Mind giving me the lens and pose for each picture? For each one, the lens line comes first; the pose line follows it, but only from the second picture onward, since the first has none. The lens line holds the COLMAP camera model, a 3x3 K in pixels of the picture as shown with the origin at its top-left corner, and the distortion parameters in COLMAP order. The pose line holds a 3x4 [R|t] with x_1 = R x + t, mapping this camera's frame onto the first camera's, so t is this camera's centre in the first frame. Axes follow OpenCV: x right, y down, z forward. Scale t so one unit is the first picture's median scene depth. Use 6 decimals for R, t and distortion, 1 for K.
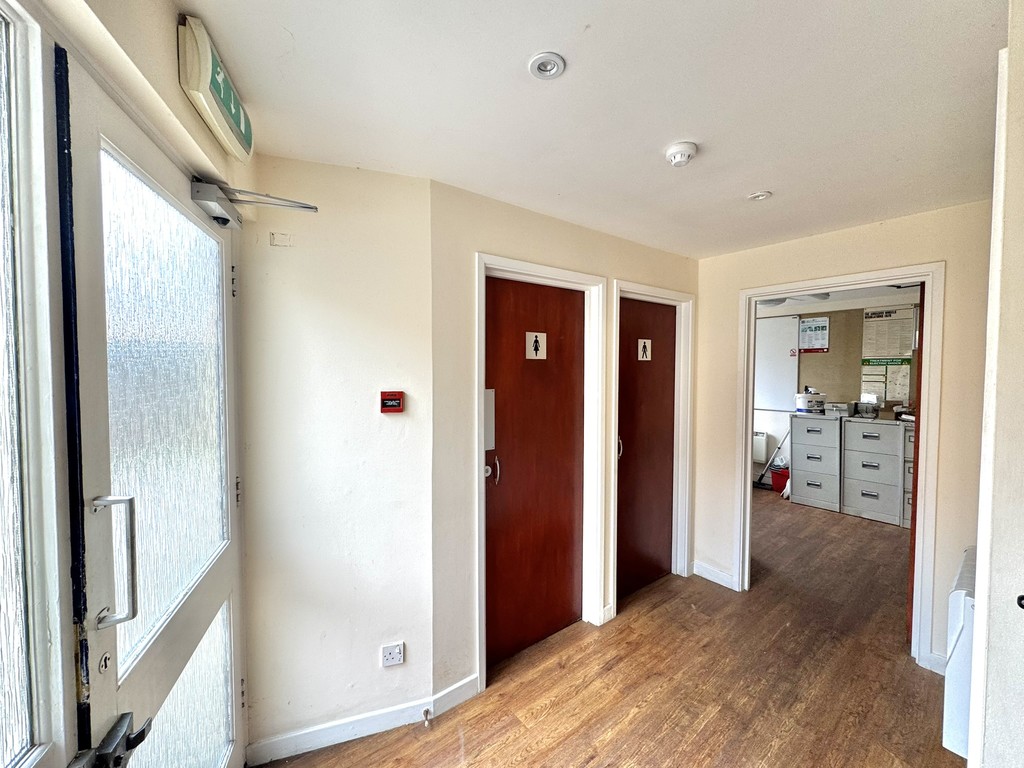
lens RADIAL K [[408.2, 0, 510.5], [0, 408.2, 381.5], [0, 0, 1]] dist [-0.000527, -0.000741]
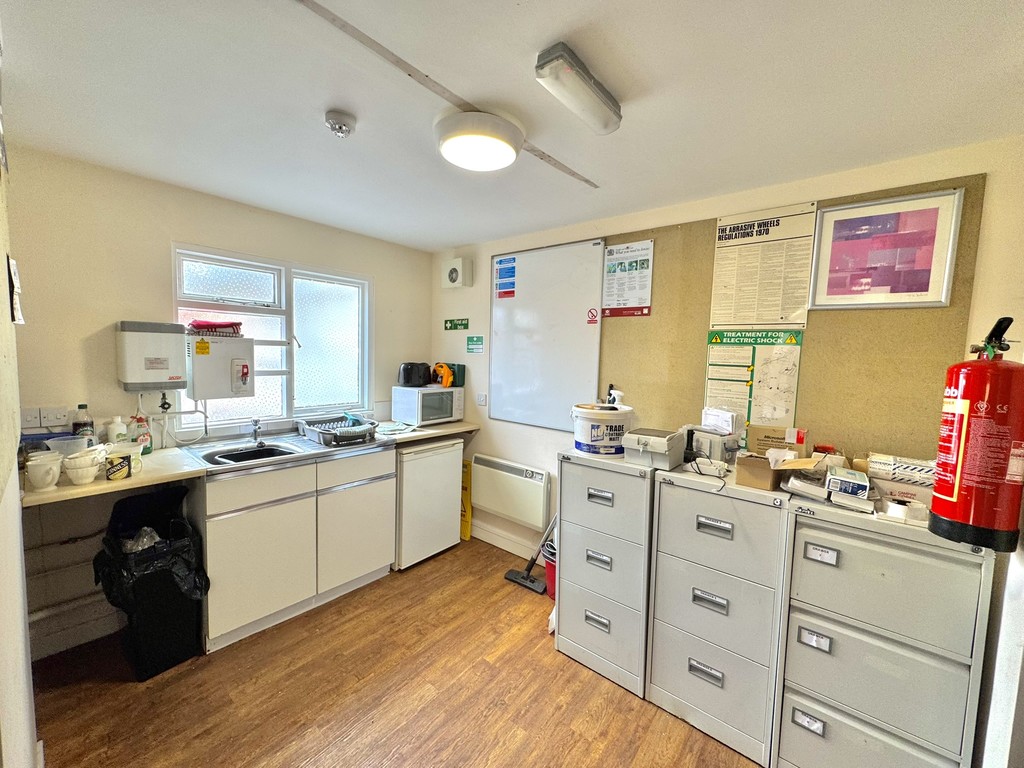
lens RADIAL K [[408.2, 0, 510.6], [0, 408.2, 384.8], [0, 0, 1]] dist [-0.000527, -0.000741]
pose [[0.972225, 0.009561, 0.233851, 0.566995], [-0.021404, 0.998610, 0.048156, -0.011558], [-0.233066, -0.051824, 0.971079, 0.635348]]
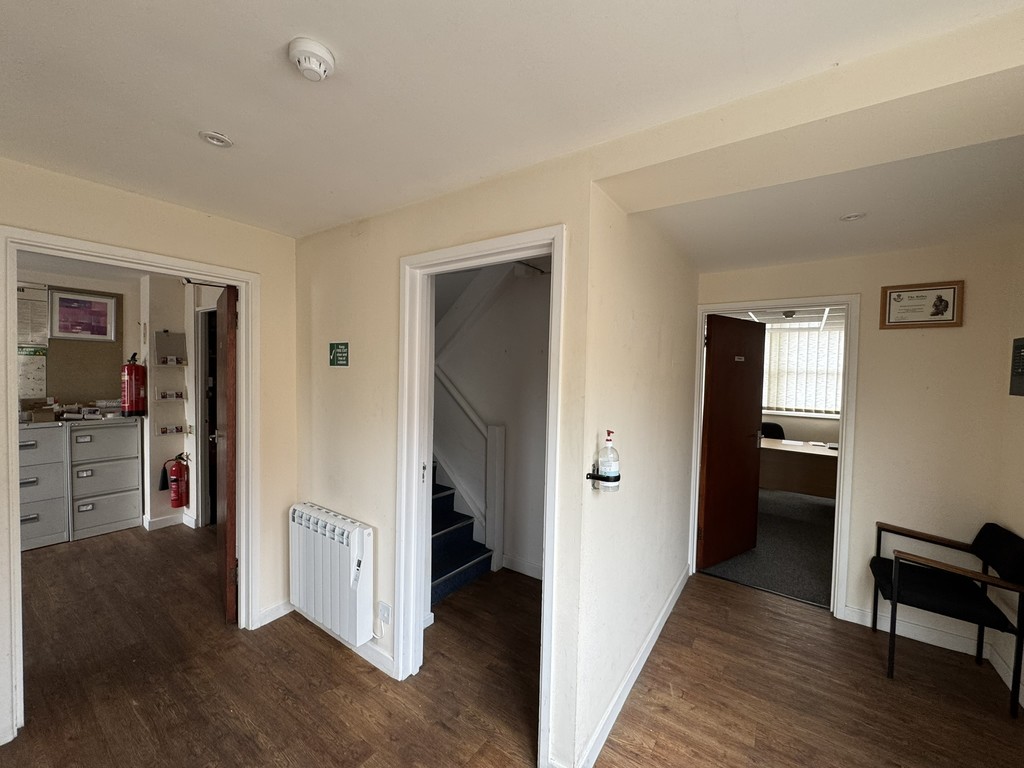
lens RADIAL K [[408.2, 0, 511.5], [0, 408.2, 383.1], [0, 0, 1]] dist [-0.000527, -0.000741]
pose [[-0.283772, -0.038761, 0.958108, -0.120265], [0.005989, 0.999092, 0.042192, -0.012483], [-0.958873, 0.017711, -0.283282, 0.299030]]
